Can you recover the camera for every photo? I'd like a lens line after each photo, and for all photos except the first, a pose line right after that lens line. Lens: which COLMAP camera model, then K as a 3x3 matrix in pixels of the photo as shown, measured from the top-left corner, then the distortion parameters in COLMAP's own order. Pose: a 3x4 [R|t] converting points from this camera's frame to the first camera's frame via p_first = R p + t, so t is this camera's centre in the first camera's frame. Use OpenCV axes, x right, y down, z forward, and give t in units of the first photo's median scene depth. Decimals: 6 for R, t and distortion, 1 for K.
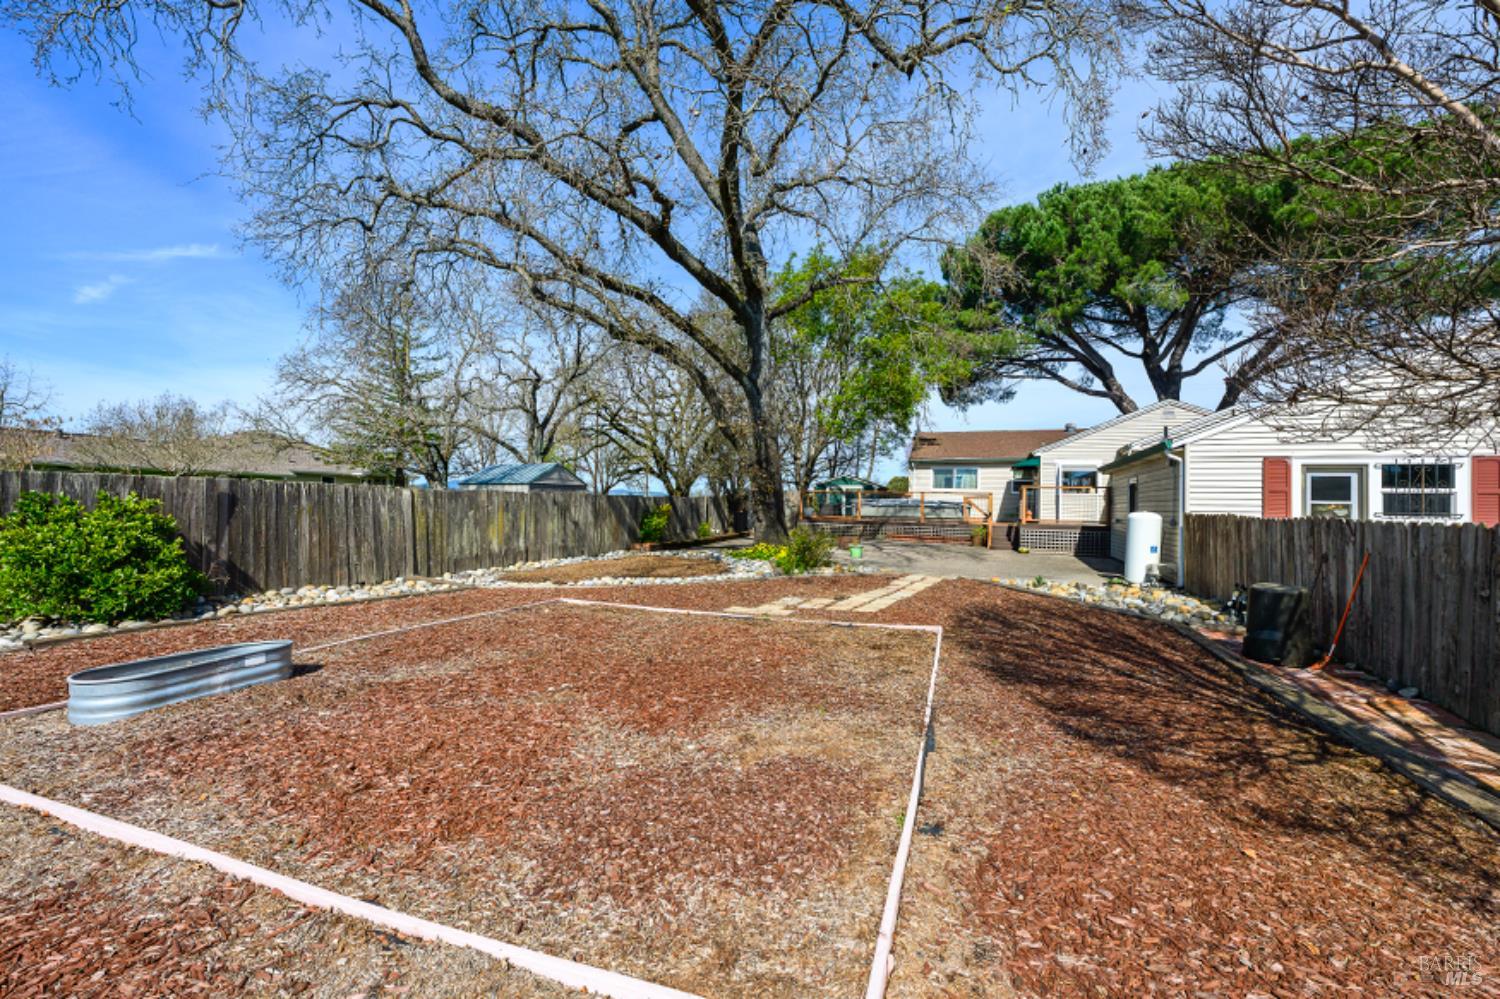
lens RADIAL K [[610.4, 0, 748.2], [0, 610.4, 500.3], [0, 0, 1]] dist [0.000363, -0.000523]
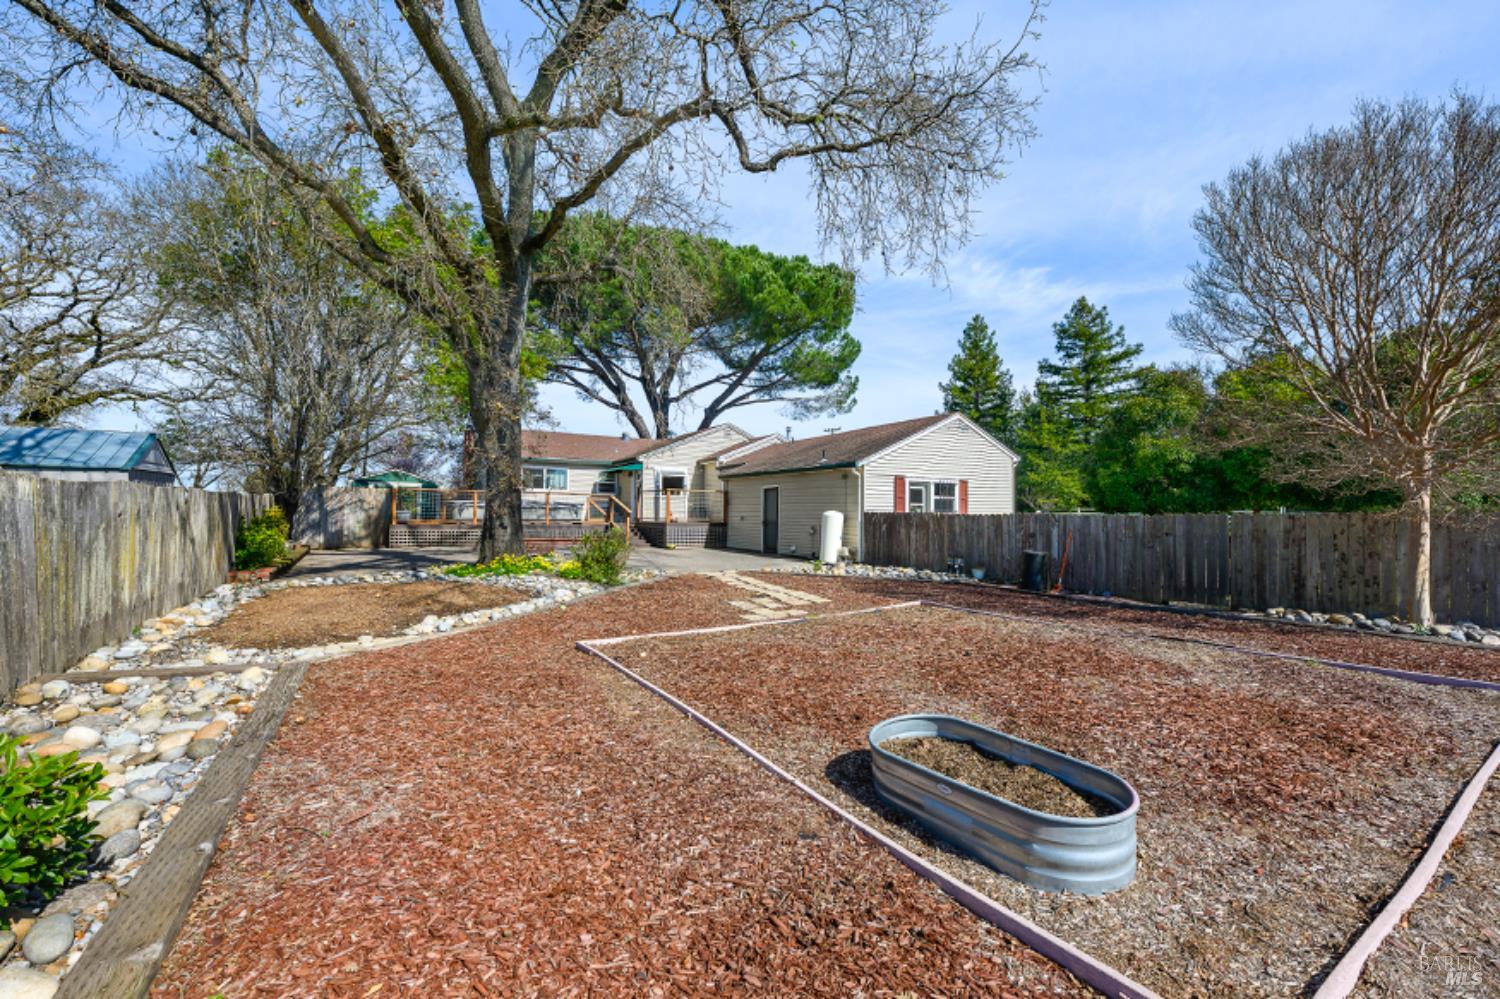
lens RADIAL K [[619.9, 0, 751.5], [0, 619.9, 505.3], [0, 0, 1]] dist [-0.000185, -0.000949]
pose [[0.589476, -0.005362, 0.807768, -0.324550], [-0.003326, 0.999953, 0.009064, -0.003377], [-0.807779, -0.008030, 0.589430, 0.167780]]
